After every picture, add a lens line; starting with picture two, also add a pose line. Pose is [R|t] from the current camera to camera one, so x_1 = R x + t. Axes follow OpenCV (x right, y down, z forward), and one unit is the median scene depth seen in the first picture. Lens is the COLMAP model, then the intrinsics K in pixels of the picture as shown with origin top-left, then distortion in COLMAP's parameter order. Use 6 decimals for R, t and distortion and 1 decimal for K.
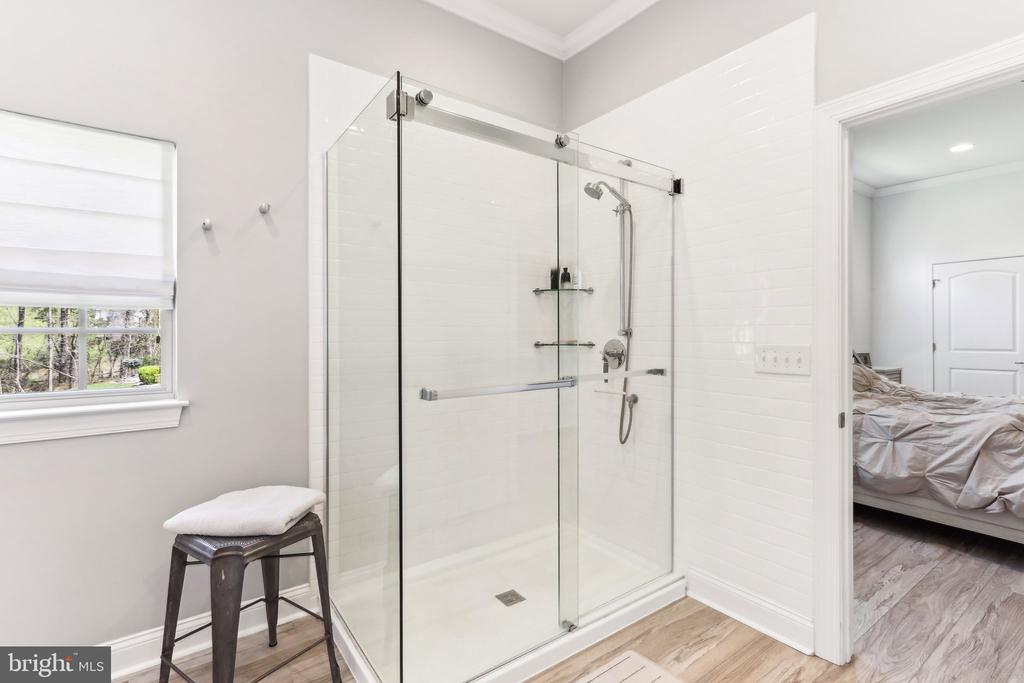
lens RADIAL K [[476.8, 0, 512.0], [0, 476.8, 341.5], [0, 0, 1]] dist [-0.010745, 0.000436]
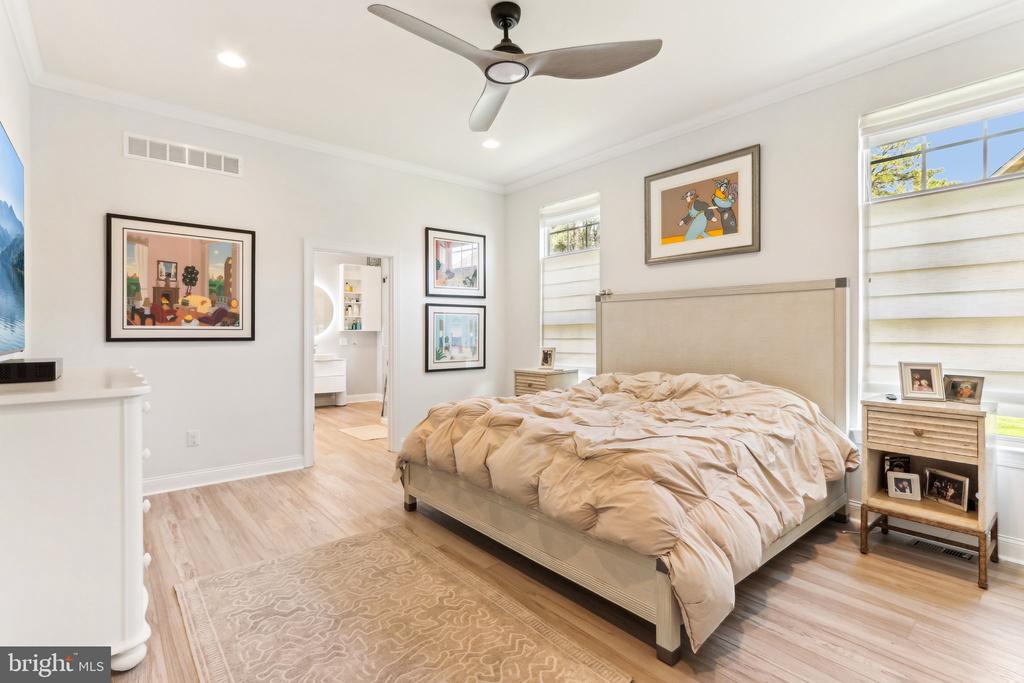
lens RADIAL K [[484.3, 0, 506.7], [0, 484.3, 337.8], [0, 0, 1]] dist [-0.000773, -0.000004]
pose [[0.068615, 0.016810, -0.997502, 2.532174], [-0.014076, 0.999775, 0.015880, -0.033723], [0.997544, 0.012951, 0.068836, 1.025862]]
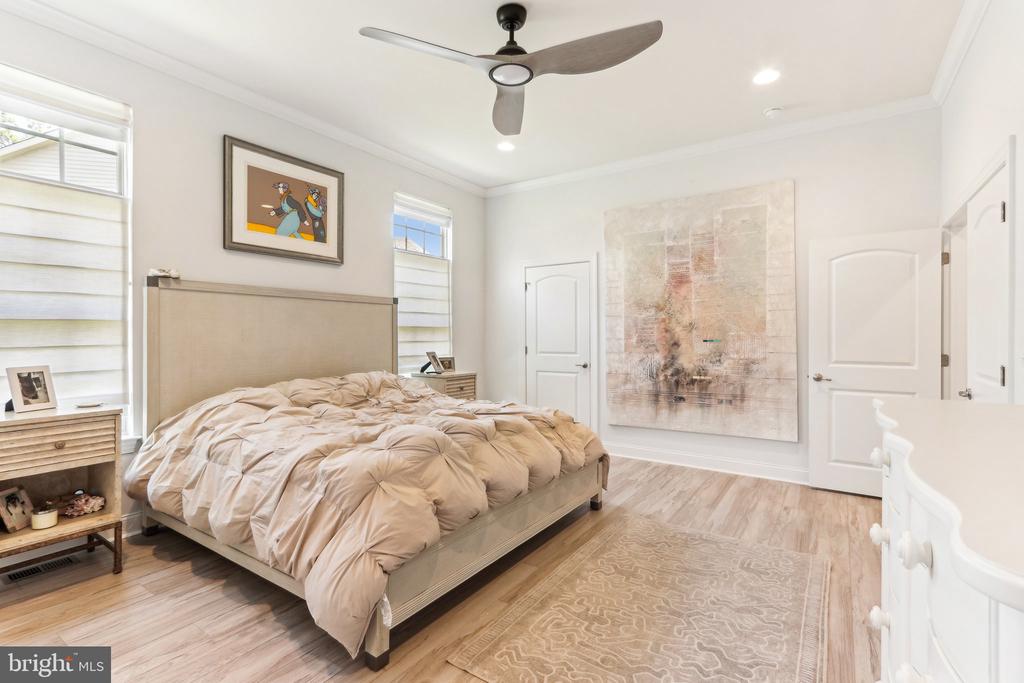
lens RADIAL K [[484.3, 0, 506.7], [0, 484.3, 337.8], [0, 0, 1]] dist [-0.000773, -0.000004]
pose [[0.941457, 0.000635, 0.337133, 1.105981], [0.003084, 0.999940, -0.010494, -0.008234], [-0.337120, 0.010920, 0.941398, 0.104047]]
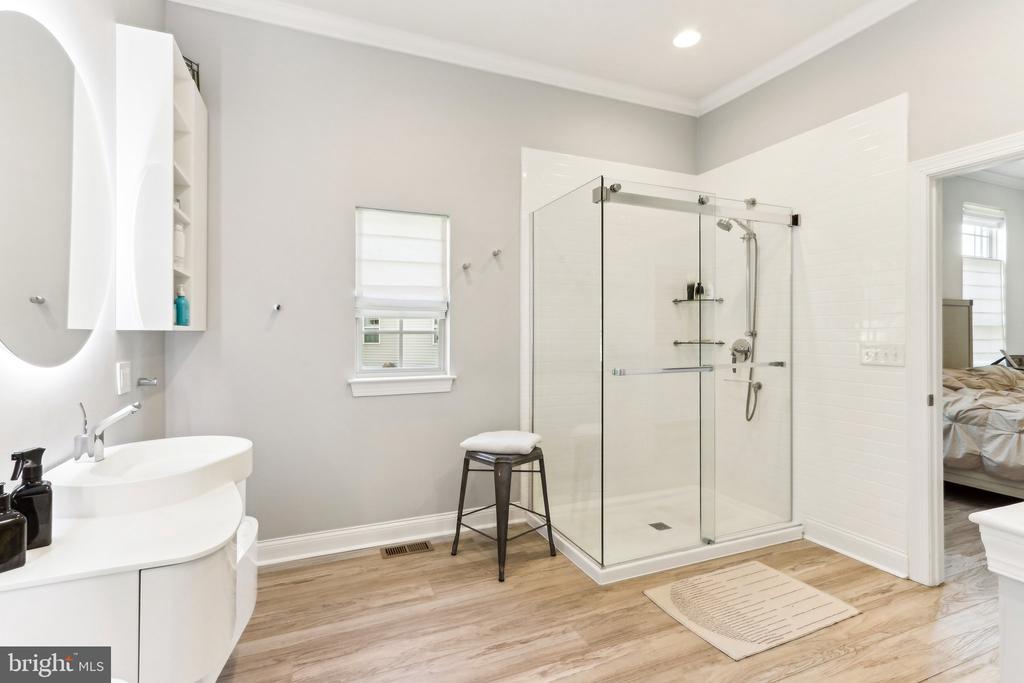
lens RADIAL K [[484.3, 0, 506.7], [0, 484.3, 337.8], [0, 0, 1]] dist [-0.000773, -0.000004]
pose [[0.973514, 0.002861, -0.228609, -0.112001], [-0.005067, 0.999946, -0.009063, 0.008082], [0.228571, 0.009981, 0.973476, -0.450077]]
